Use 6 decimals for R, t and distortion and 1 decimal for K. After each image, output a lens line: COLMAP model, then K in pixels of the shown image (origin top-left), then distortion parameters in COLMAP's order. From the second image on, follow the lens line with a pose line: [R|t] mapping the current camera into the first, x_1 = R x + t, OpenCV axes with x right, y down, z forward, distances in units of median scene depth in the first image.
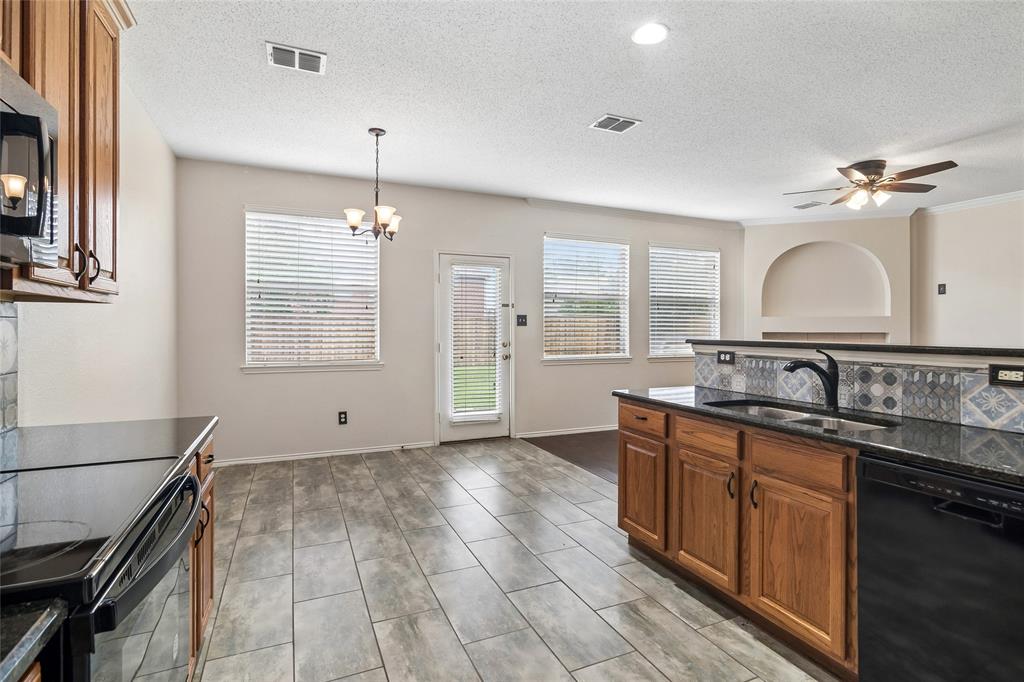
lens RADIAL K [[494.7, 0, 516.8], [0, 494.7, 327.4], [0, 0, 1]] dist [-0.002262, 0.000332]
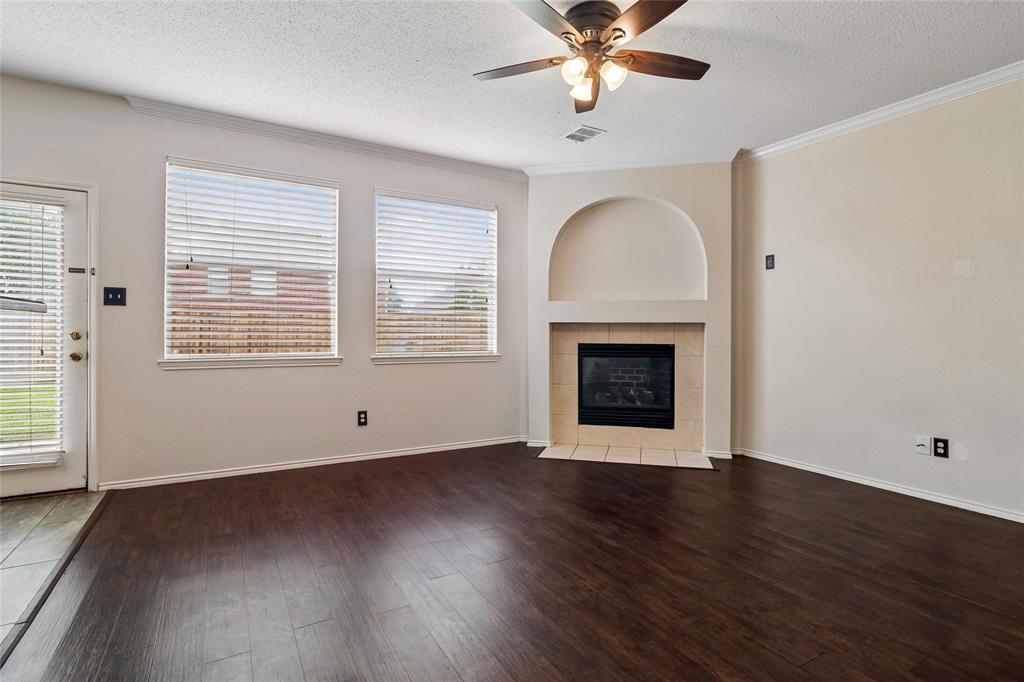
lens RADIAL K [[494.7, 0, 510.4], [0, 494.7, 332.3], [0, 0, 1]] dist [-0.002262, 0.000332]
pose [[0.993685, 0.003409, 0.112154, 0.479340], [-0.004209, 0.999967, 0.006903, 0.026694], [-0.112126, -0.007331, 0.993667, 0.383503]]
